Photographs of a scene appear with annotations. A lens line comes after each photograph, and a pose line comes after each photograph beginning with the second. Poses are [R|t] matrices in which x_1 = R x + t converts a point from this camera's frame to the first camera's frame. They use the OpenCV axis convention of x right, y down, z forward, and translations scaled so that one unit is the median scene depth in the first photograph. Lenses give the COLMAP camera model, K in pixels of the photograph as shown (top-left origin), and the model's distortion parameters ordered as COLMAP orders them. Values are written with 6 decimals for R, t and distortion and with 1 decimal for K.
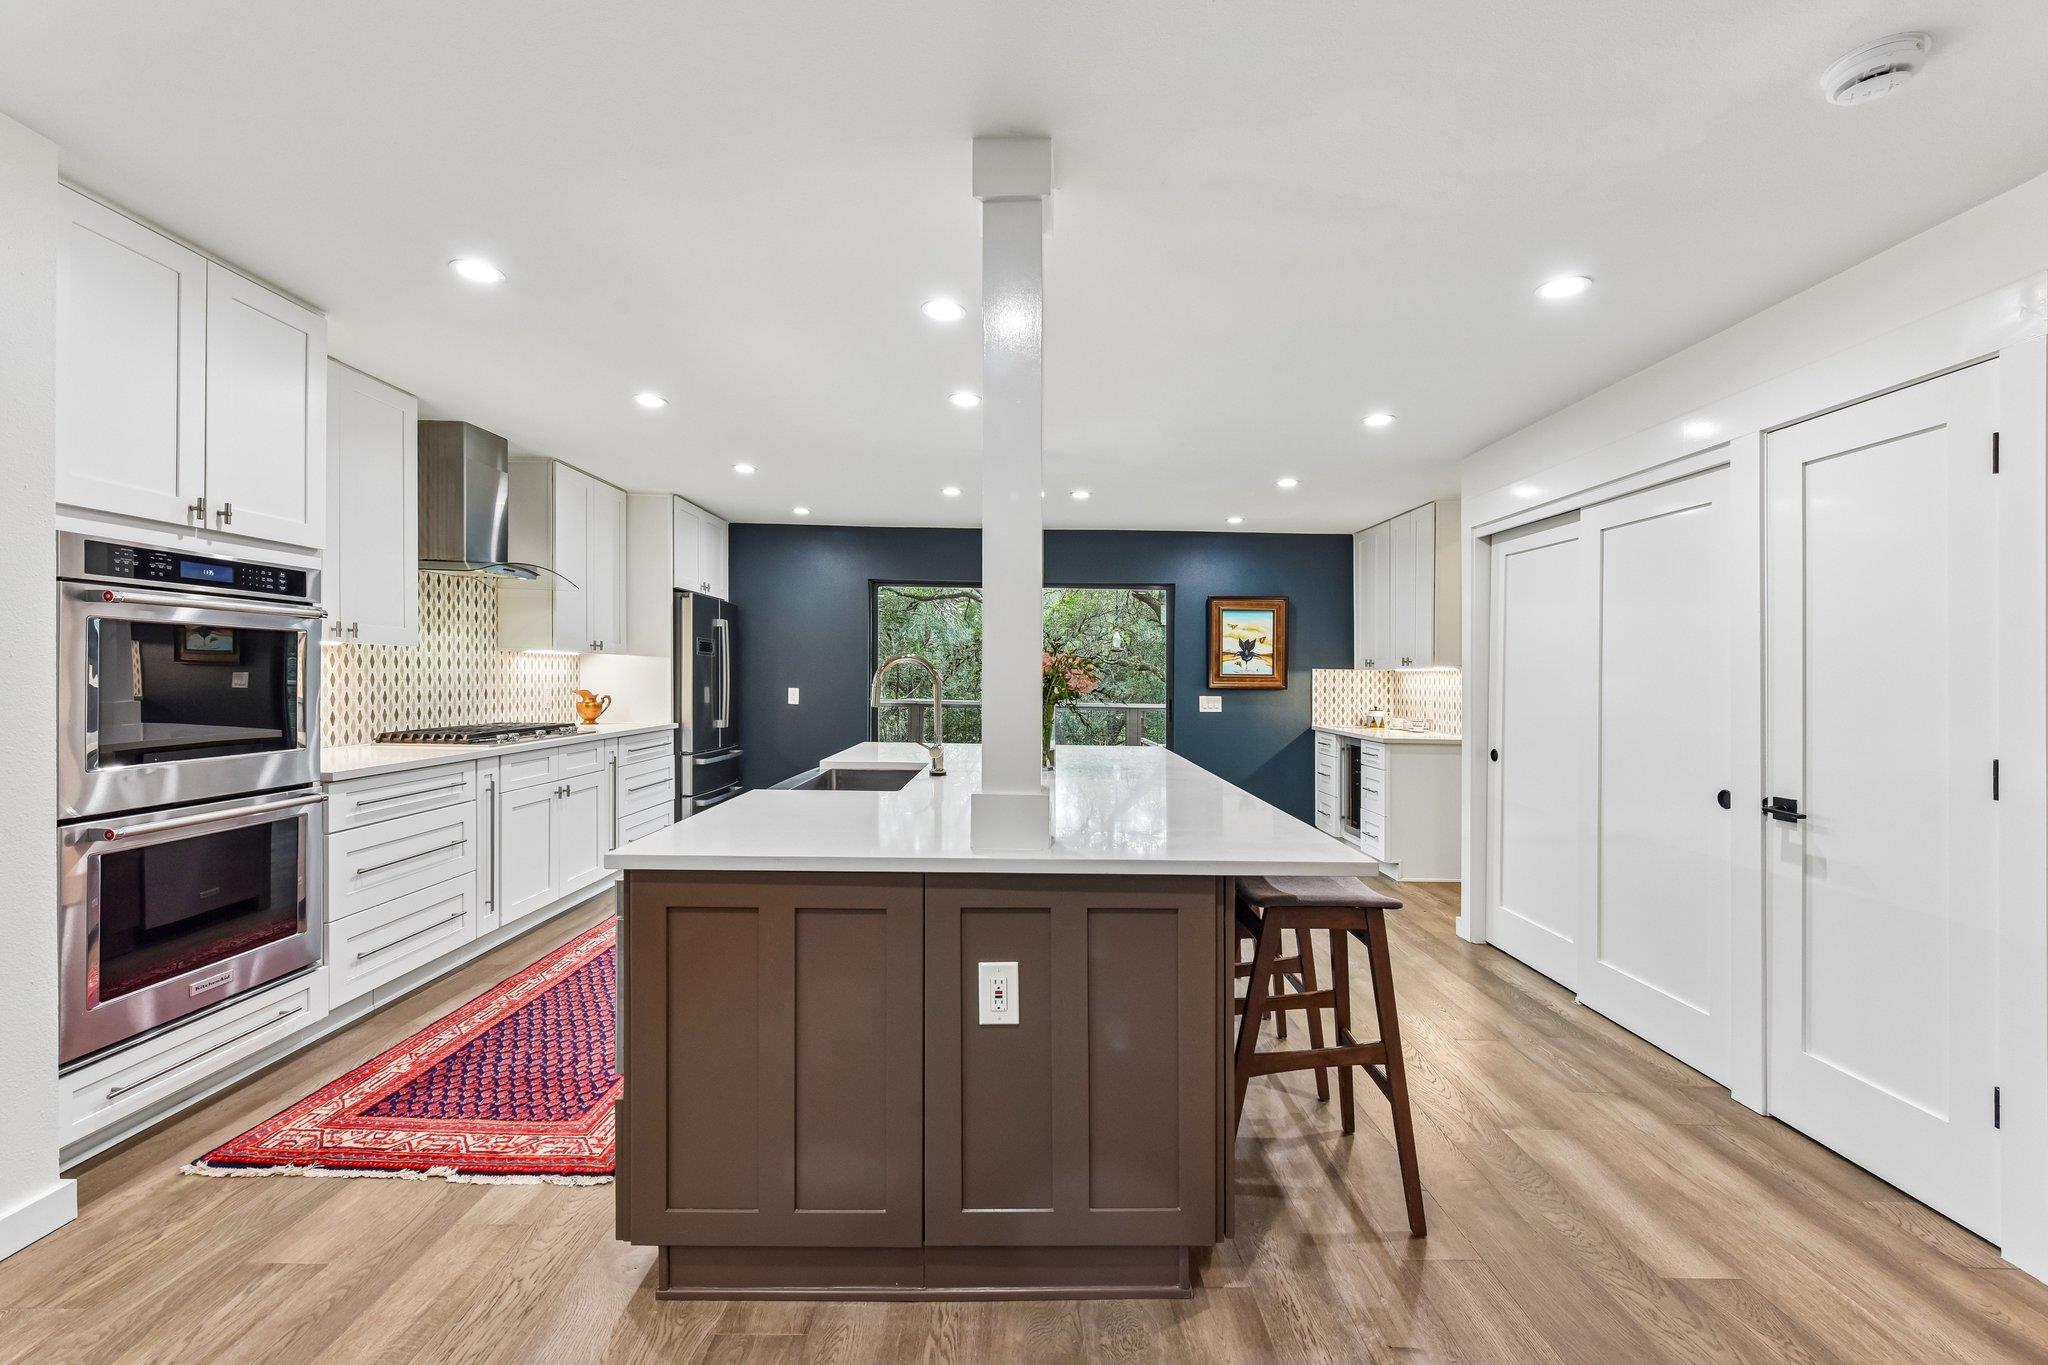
lens RADIAL K [[842.0, 0, 1030.3], [0, 842.0, 674.7], [0, 0, 1]] dist [0.002609, -0.002416]
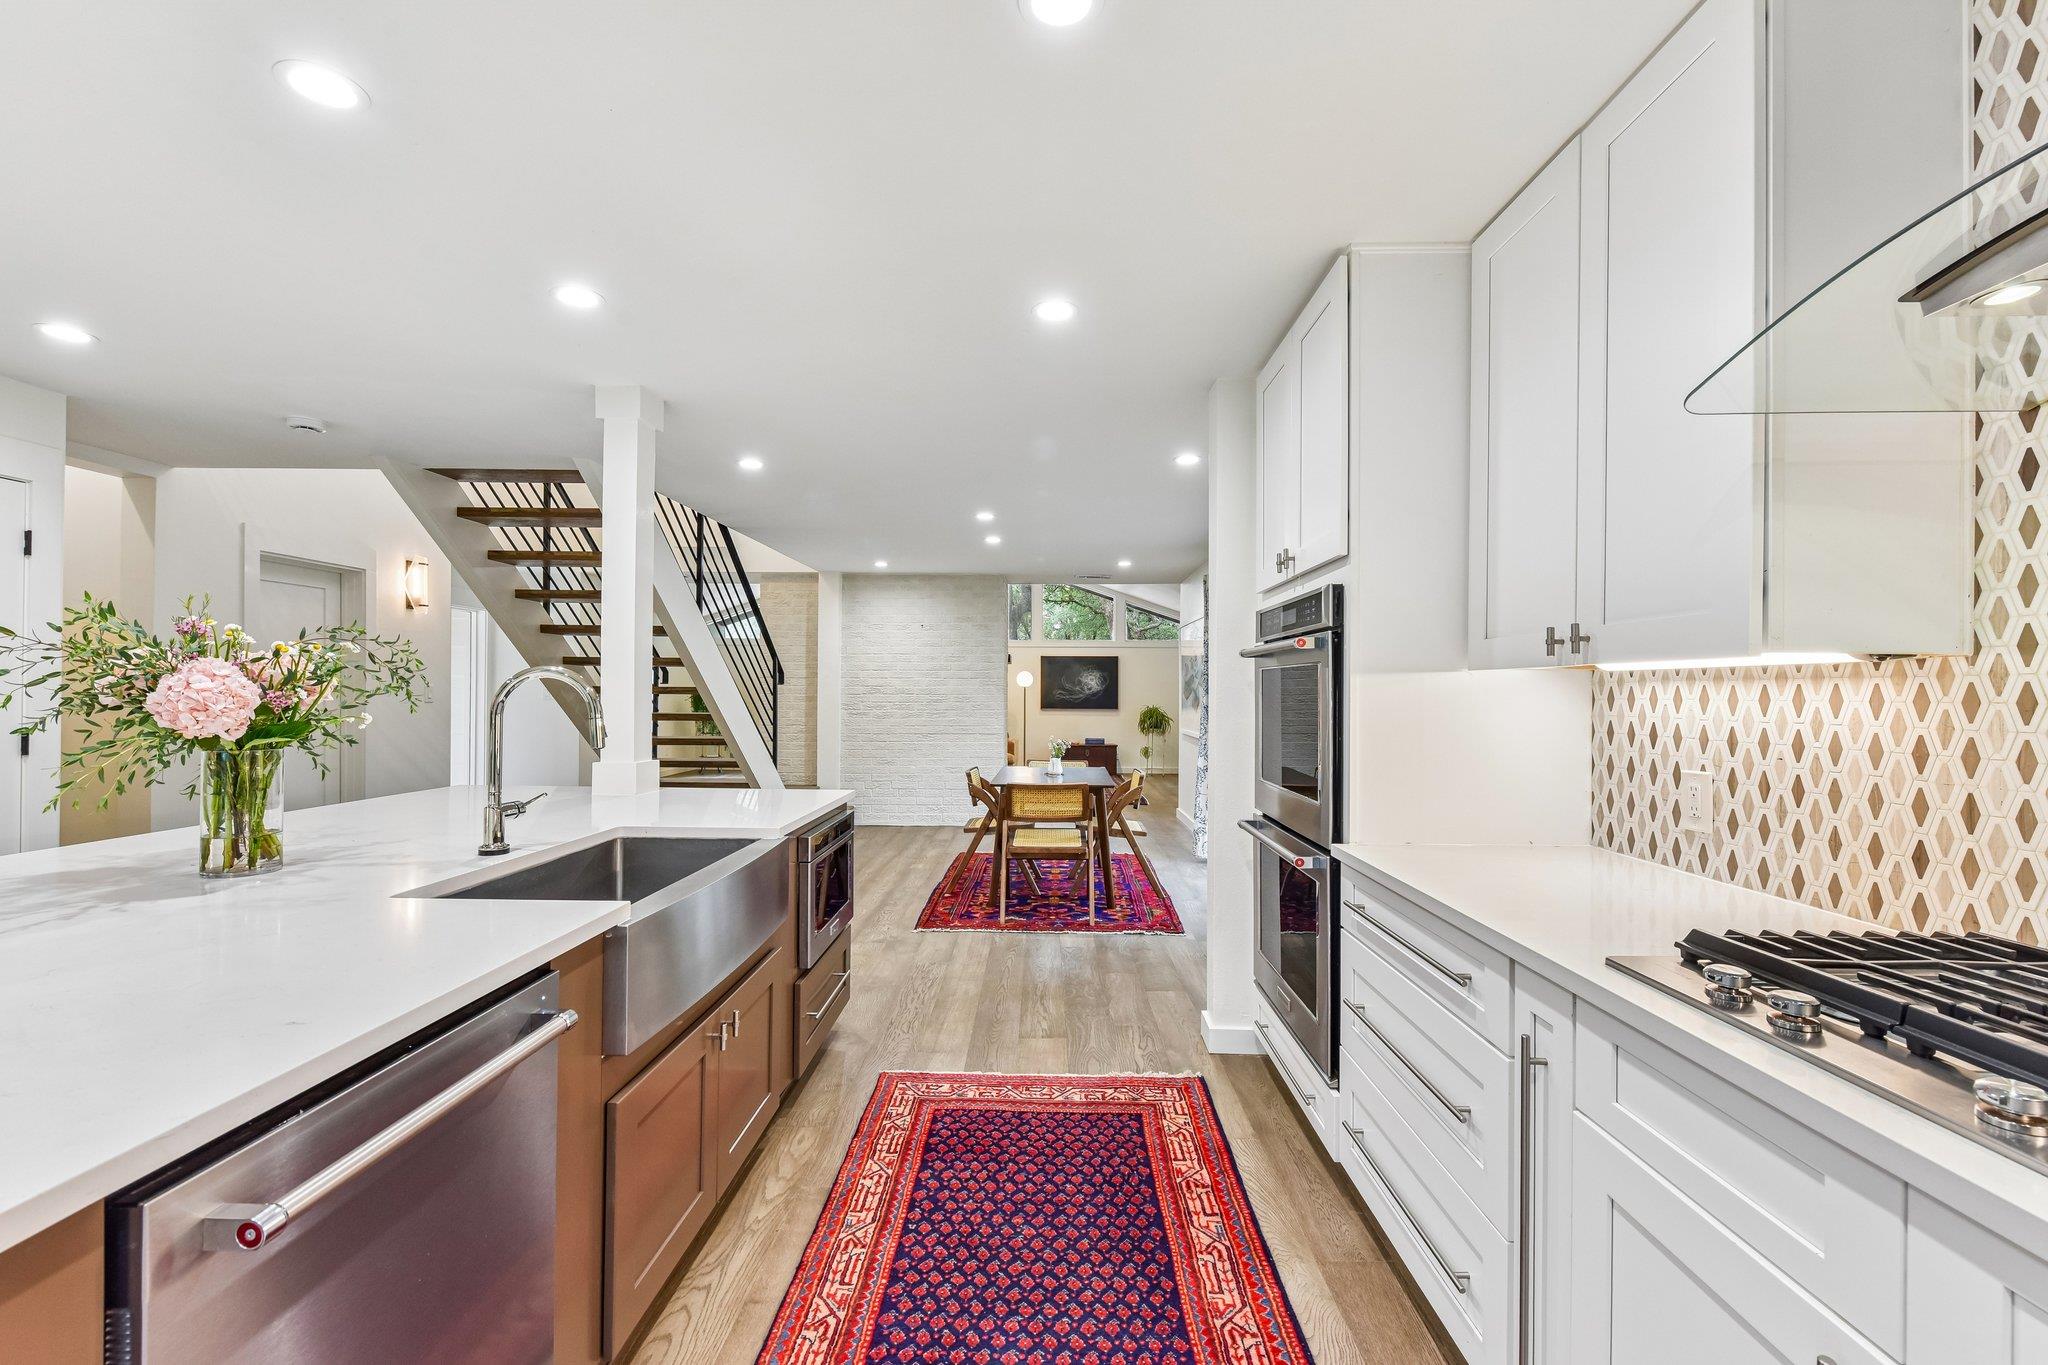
lens RADIAL K [[842.0, 0, 1037.8], [0, 842.0, 688.4], [0, 0, 1]] dist [0.002609, -0.002416]
pose [[-0.999574, -0.022020, 0.019181, -0.418352], [-0.022140, 0.999737, -0.006042, -0.006327], [-0.019043, -0.006464, -0.999798, 1.289230]]
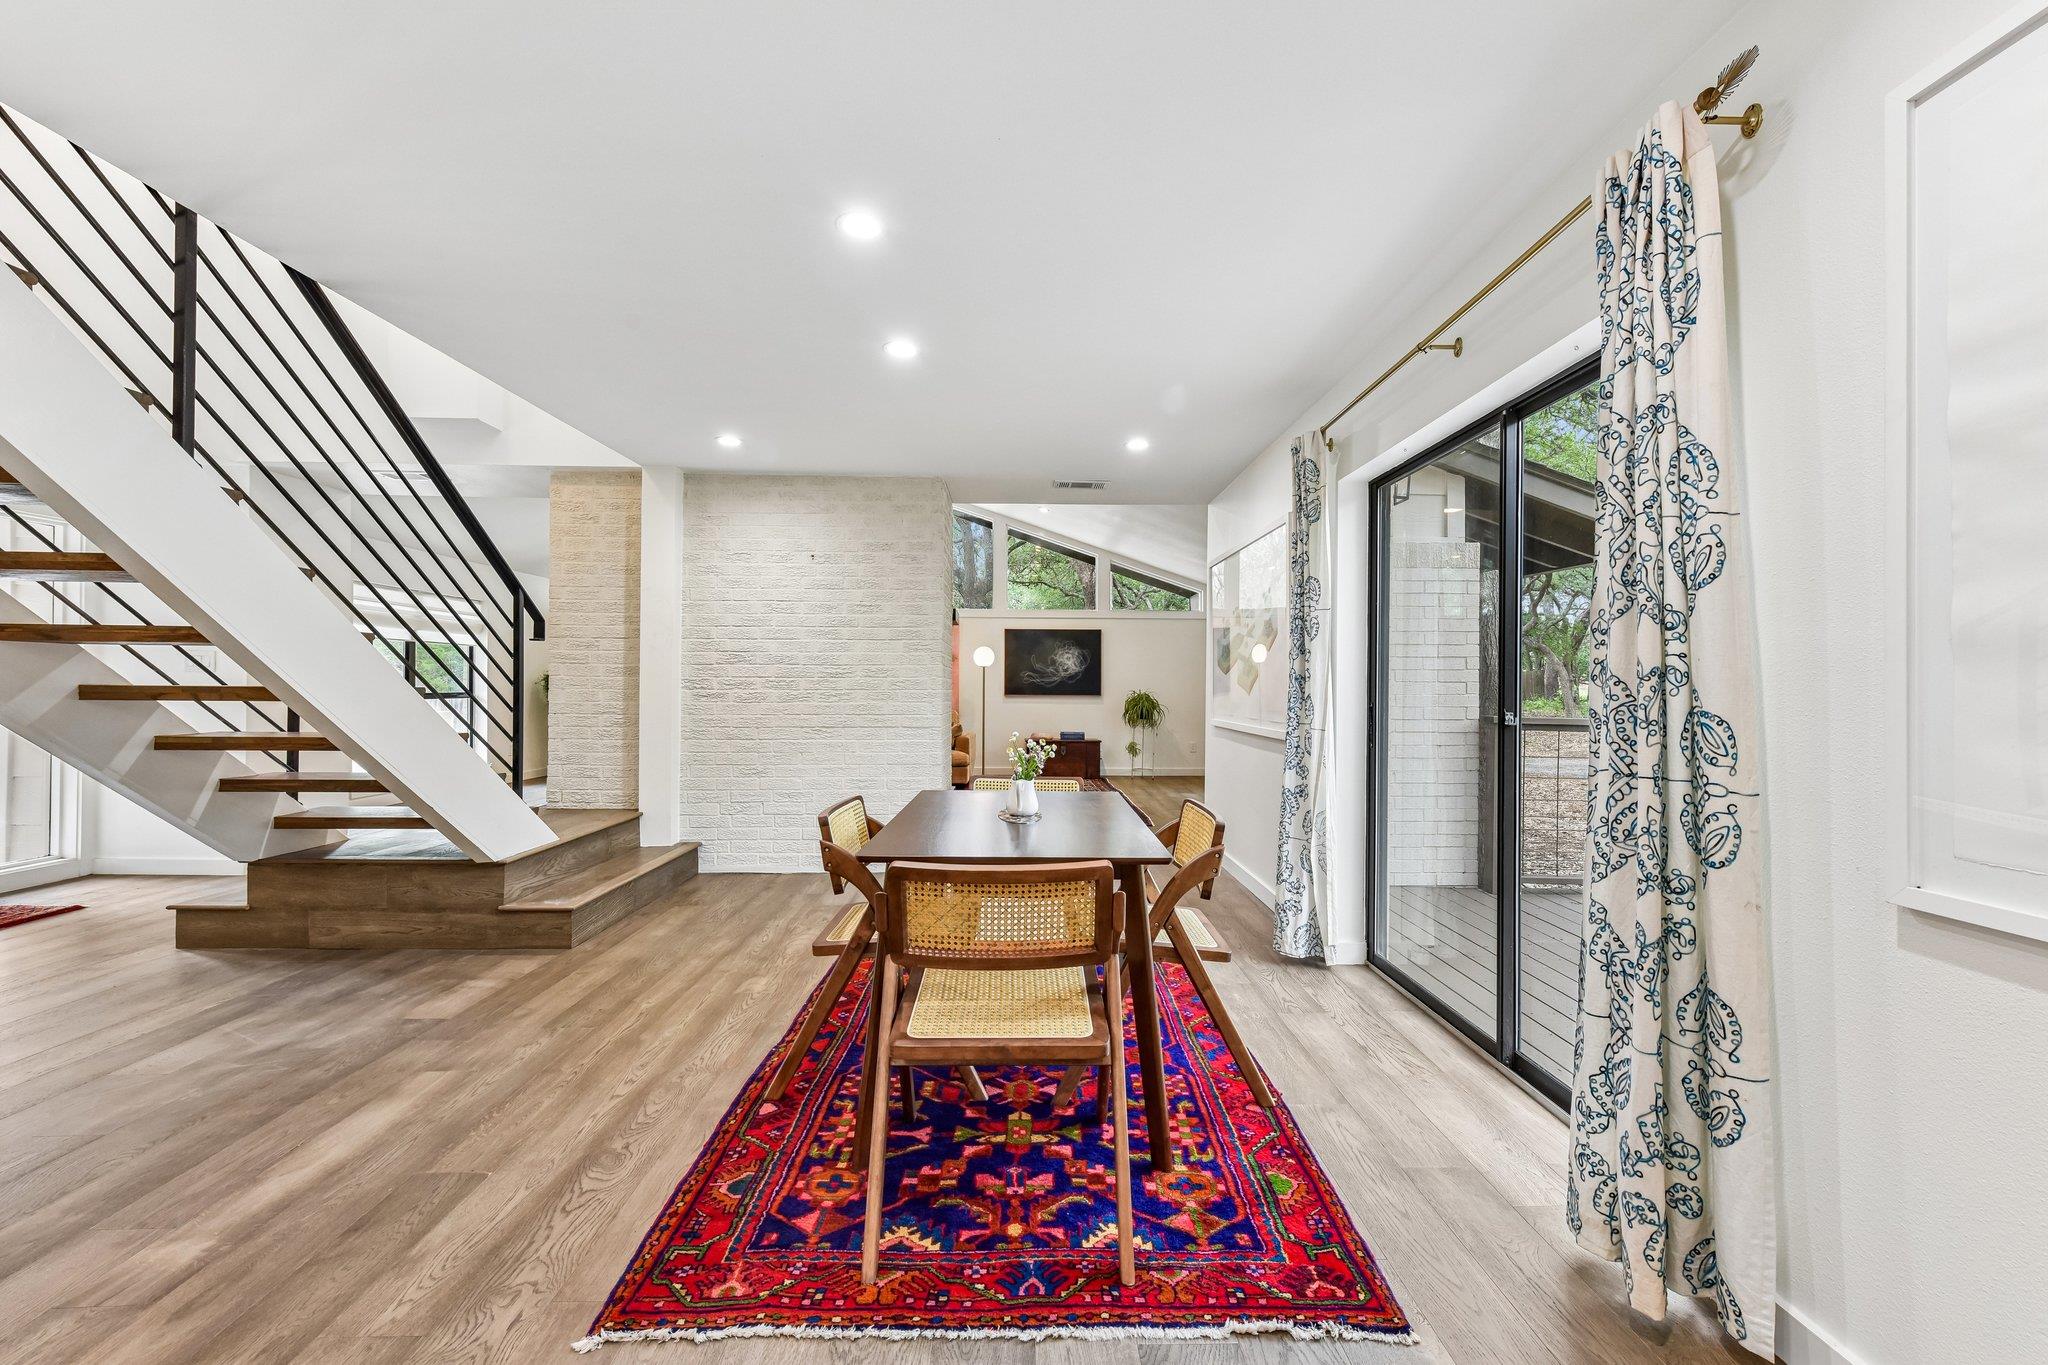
lens RADIAL K [[819.0, 0, 1026.0], [0, 819.0, 679.0], [0, 0, 1]] dist [0.002253, -0.001117]
pose [[-0.999731, -0.022507, -0.005554, -0.420756], [-0.022452, 0.999699, -0.009911, 0.030539], [0.005775, -0.009783, -0.999935, 0.478321]]
